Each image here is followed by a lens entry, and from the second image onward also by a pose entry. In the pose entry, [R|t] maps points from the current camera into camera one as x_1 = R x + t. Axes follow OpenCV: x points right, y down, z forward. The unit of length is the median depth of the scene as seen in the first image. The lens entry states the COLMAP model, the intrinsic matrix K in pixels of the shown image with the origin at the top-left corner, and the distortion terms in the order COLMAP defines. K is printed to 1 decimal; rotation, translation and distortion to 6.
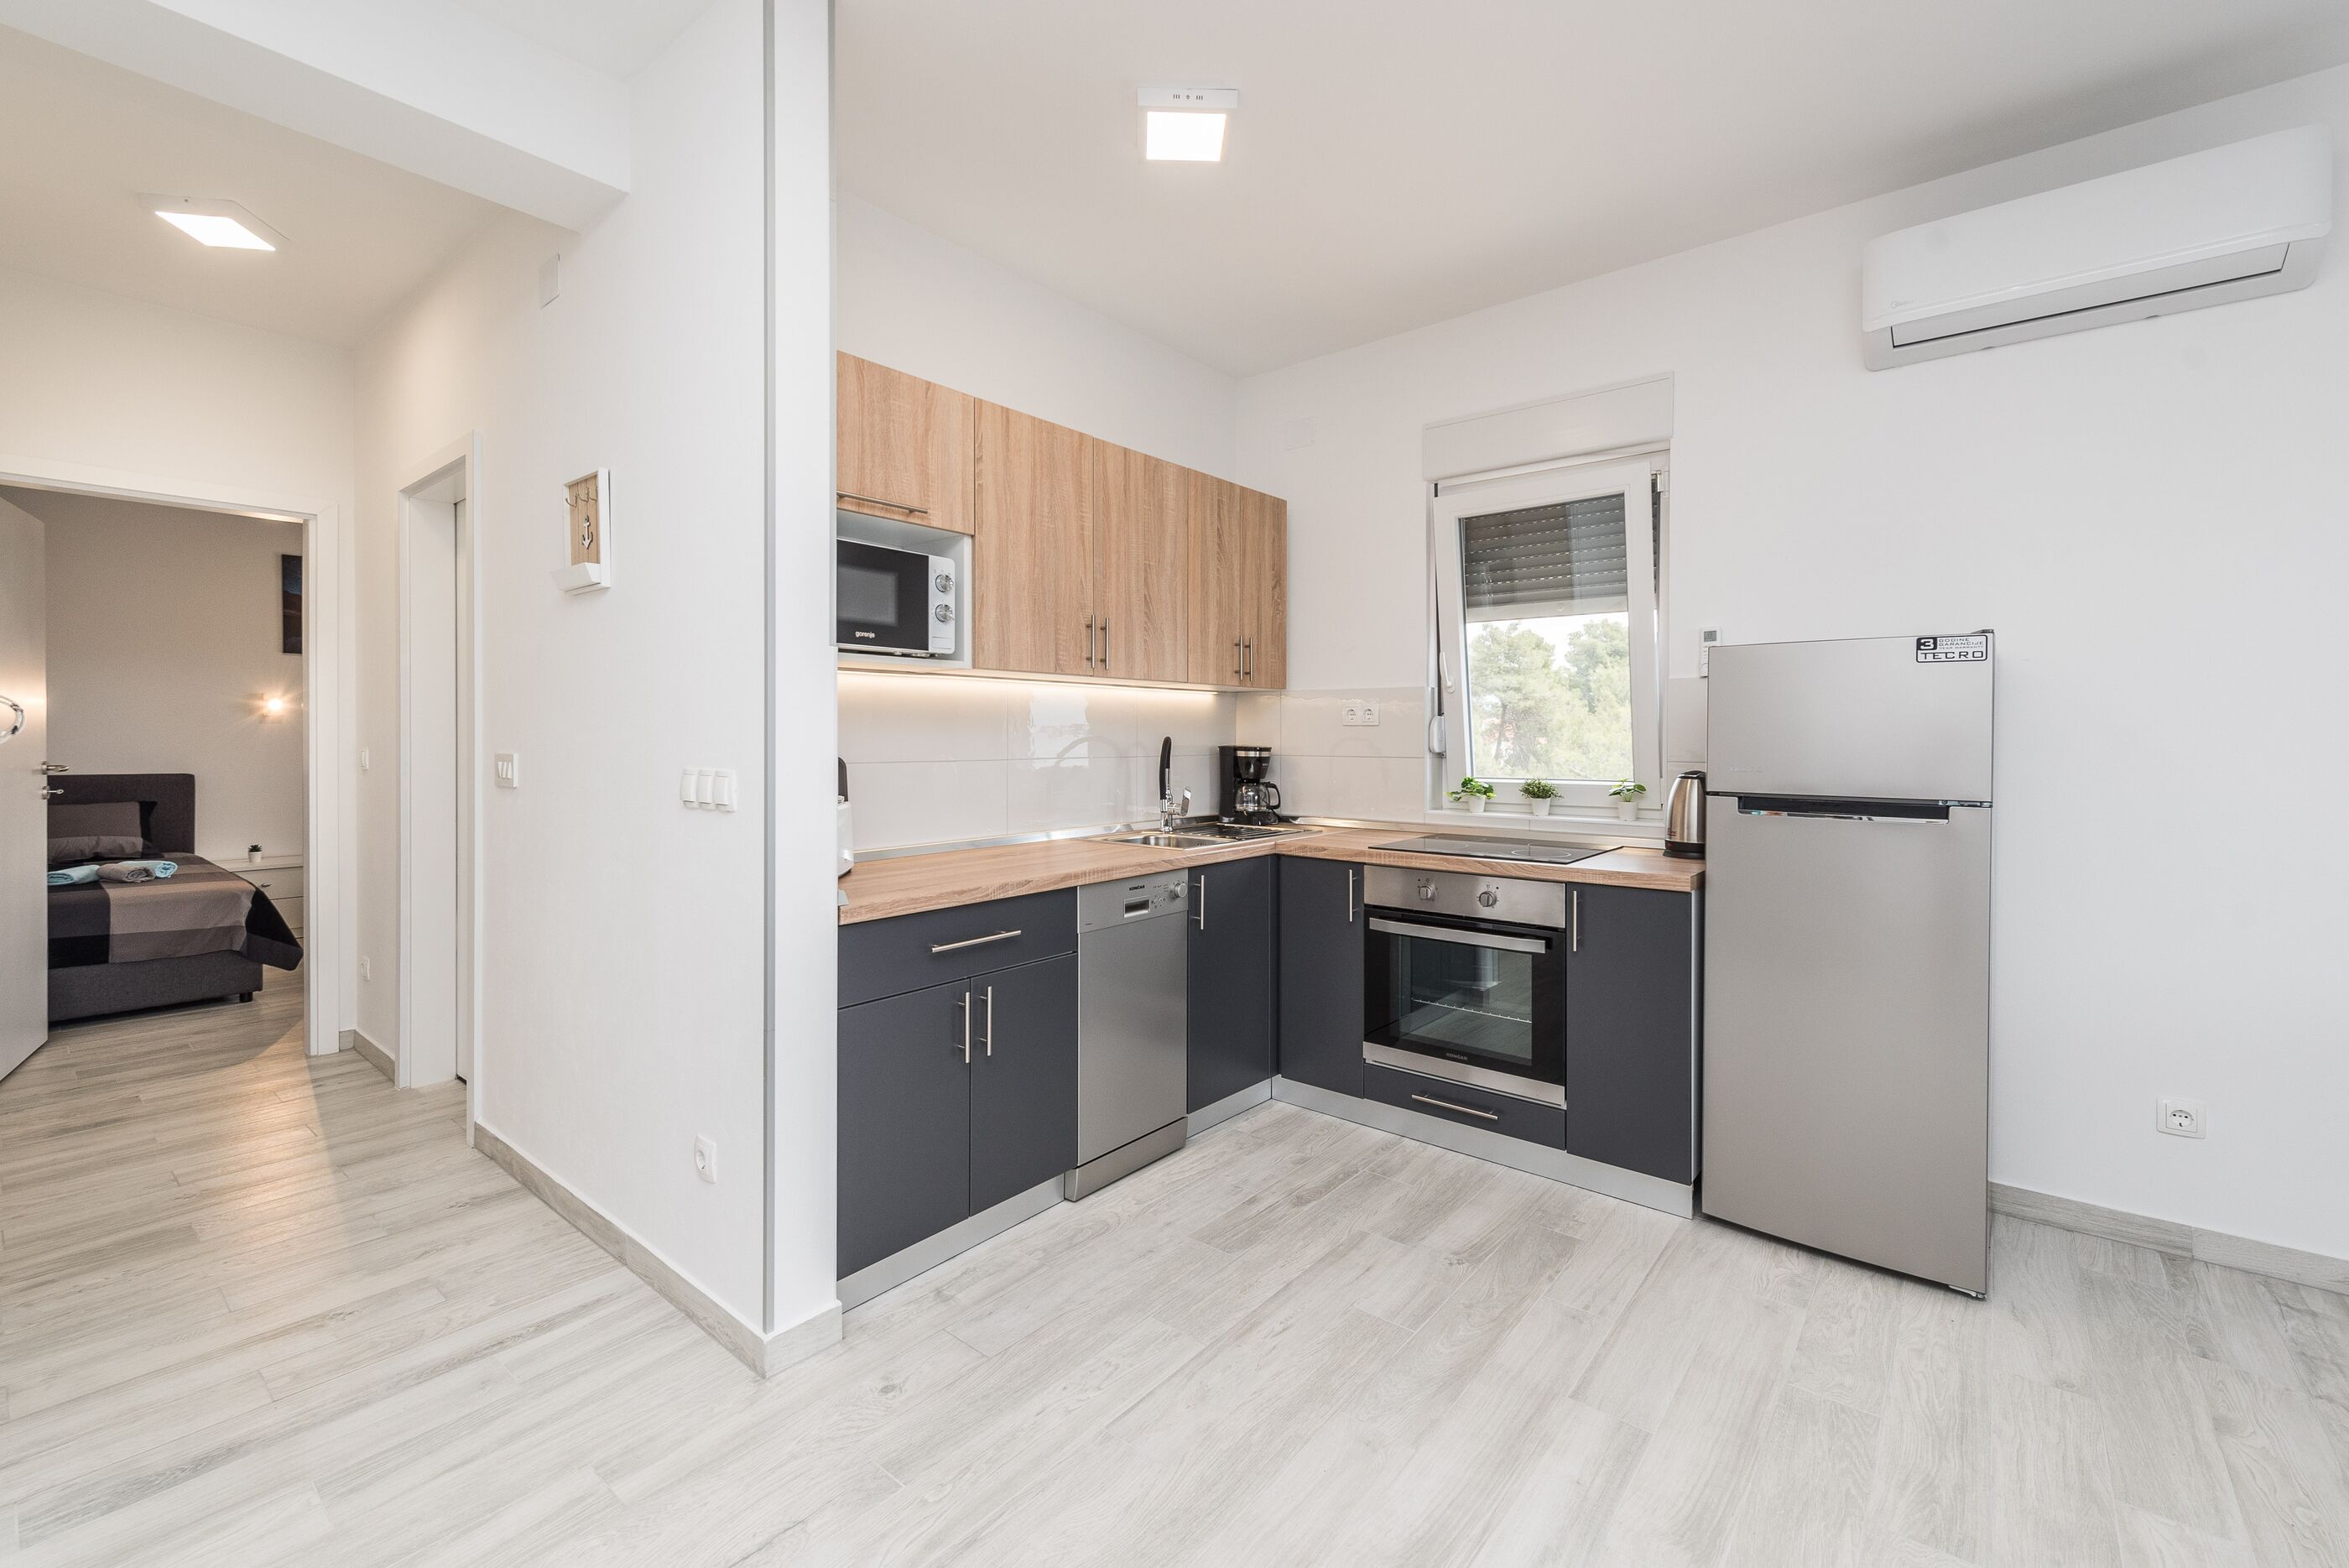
lens RADIAL K [[1005.0, 0, 1173.9], [0, 1005.0, 745.0], [0, 0, 1]] dist [0.011004, -0.002359]
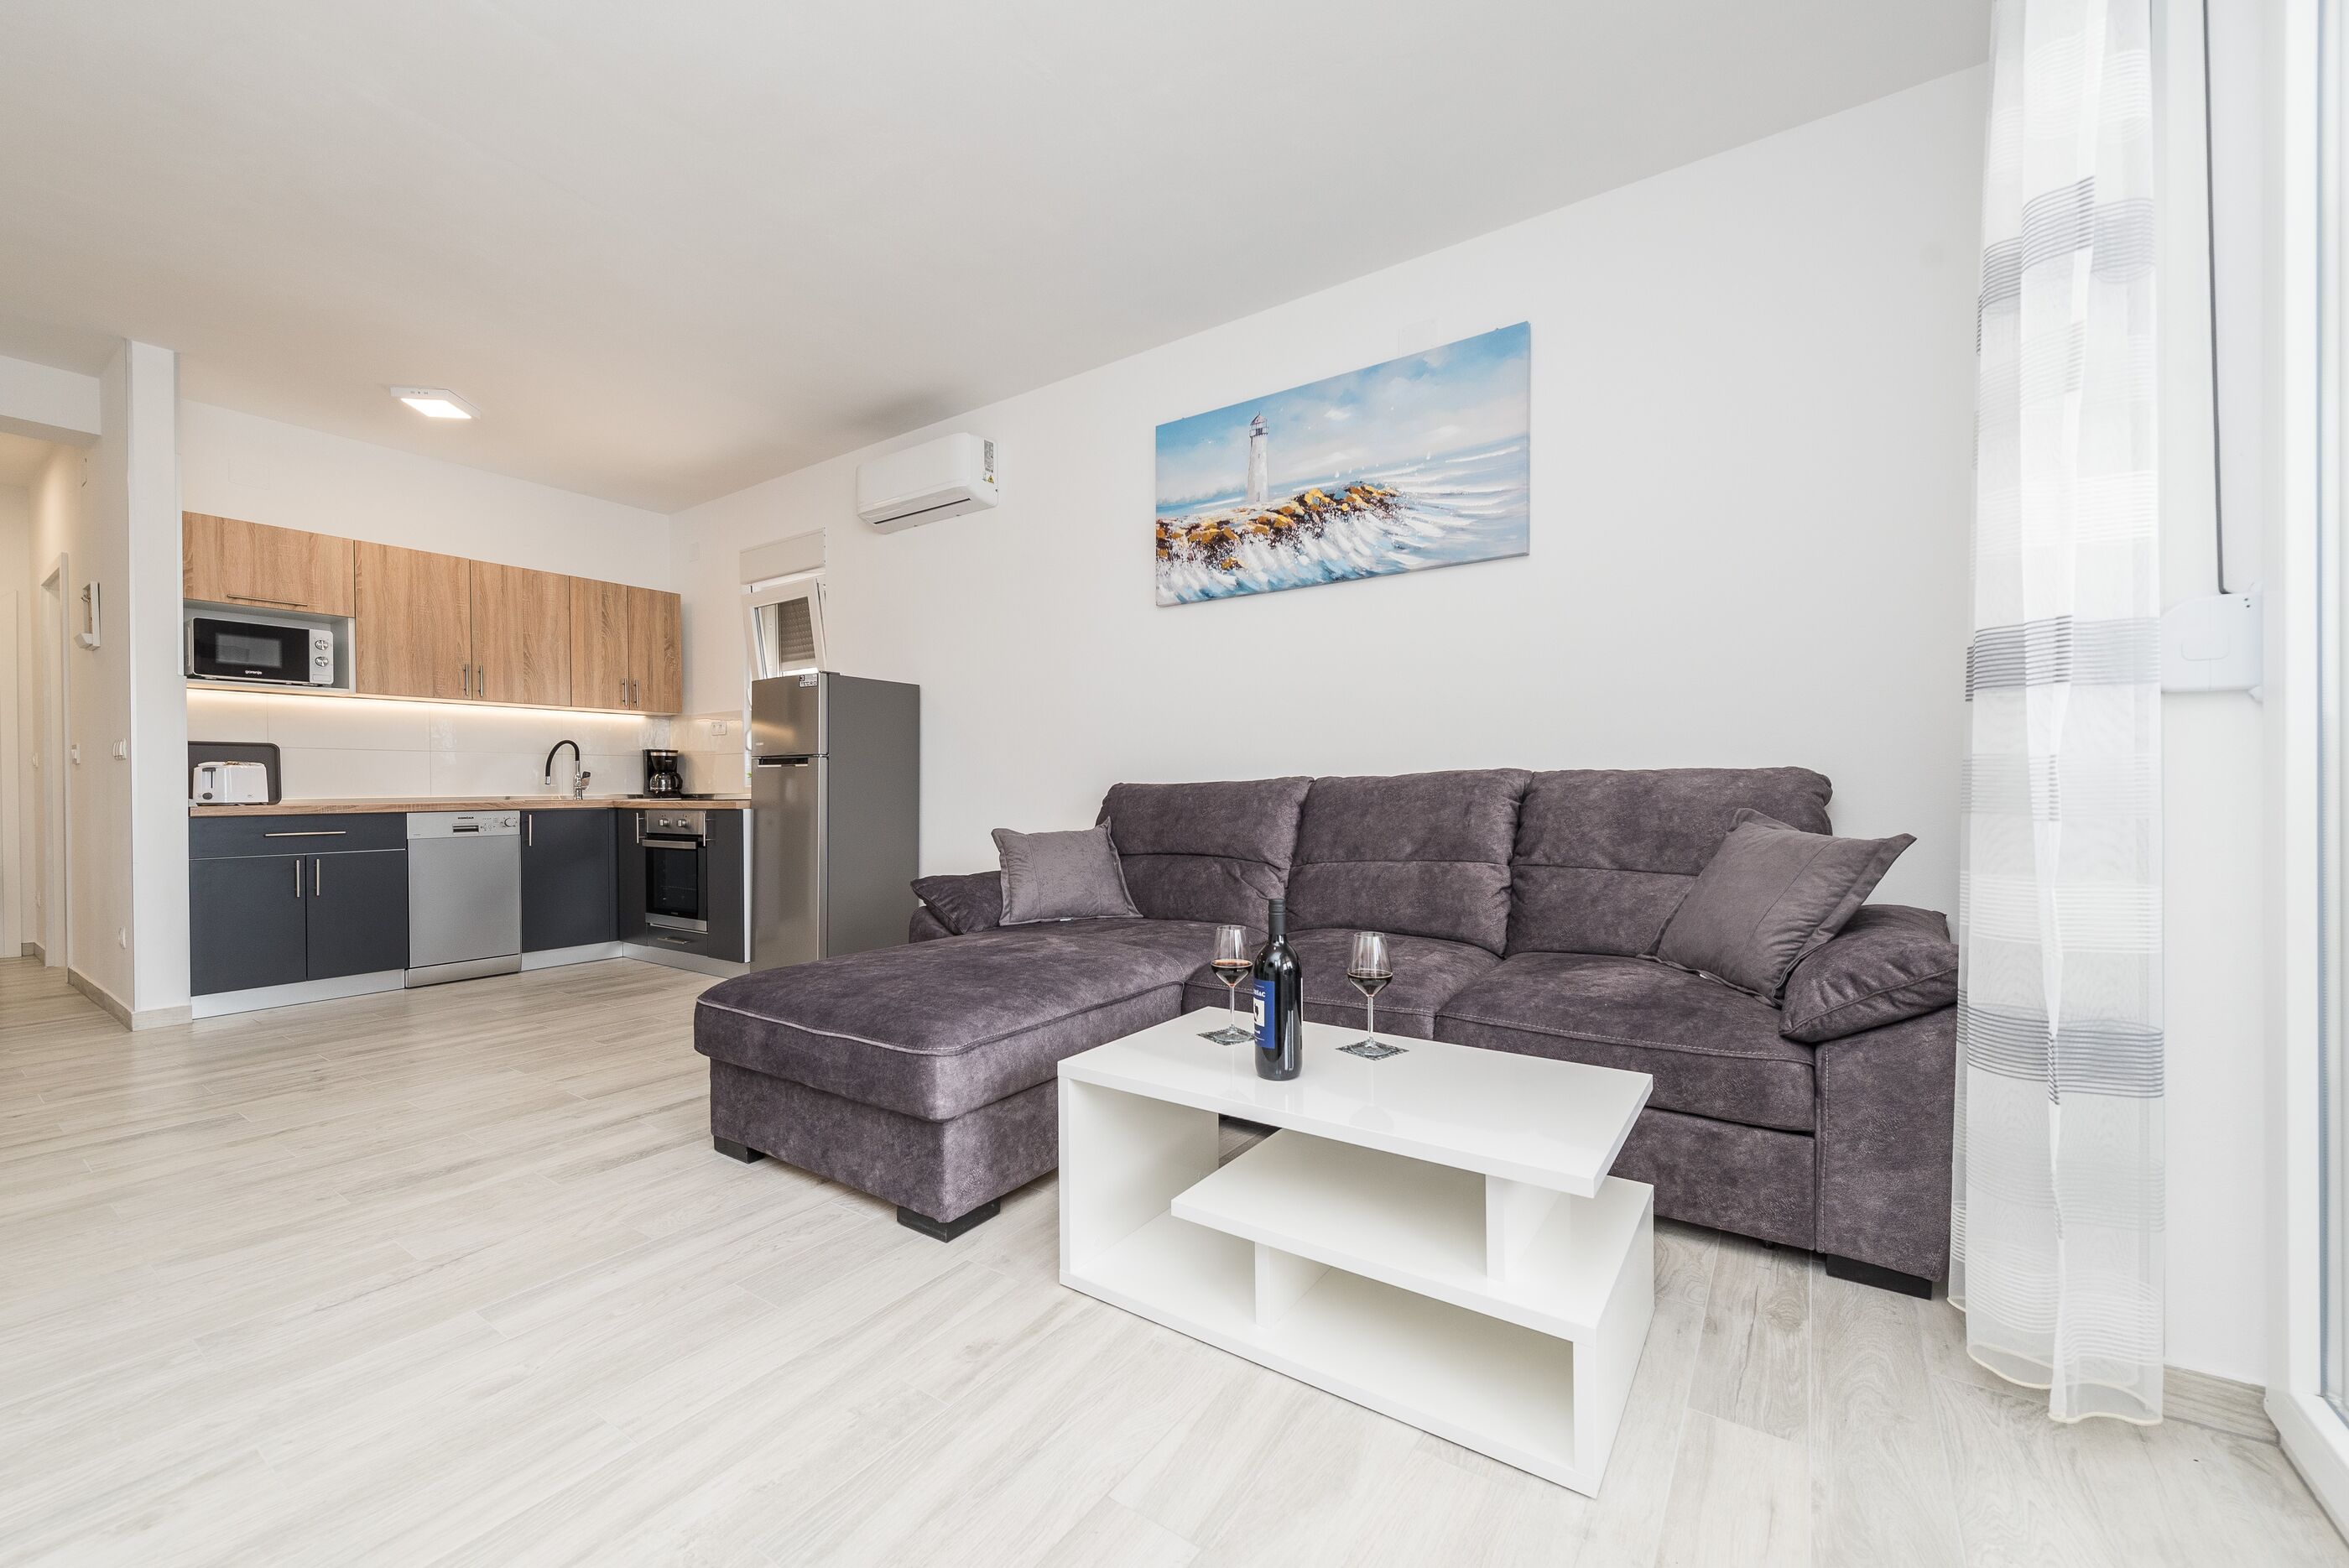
lens RADIAL K [[945.1, 0, 1180.0], [0, 945.1, 791.0], [0, 0, 1]] dist [0.017860, -0.000071]
pose [[0.996755, -0.007909, 0.080107, 1.015030], [0.008291, 0.999956, -0.004439, 0.106091], [-0.080068, 0.005089, 0.996776, -0.727784]]
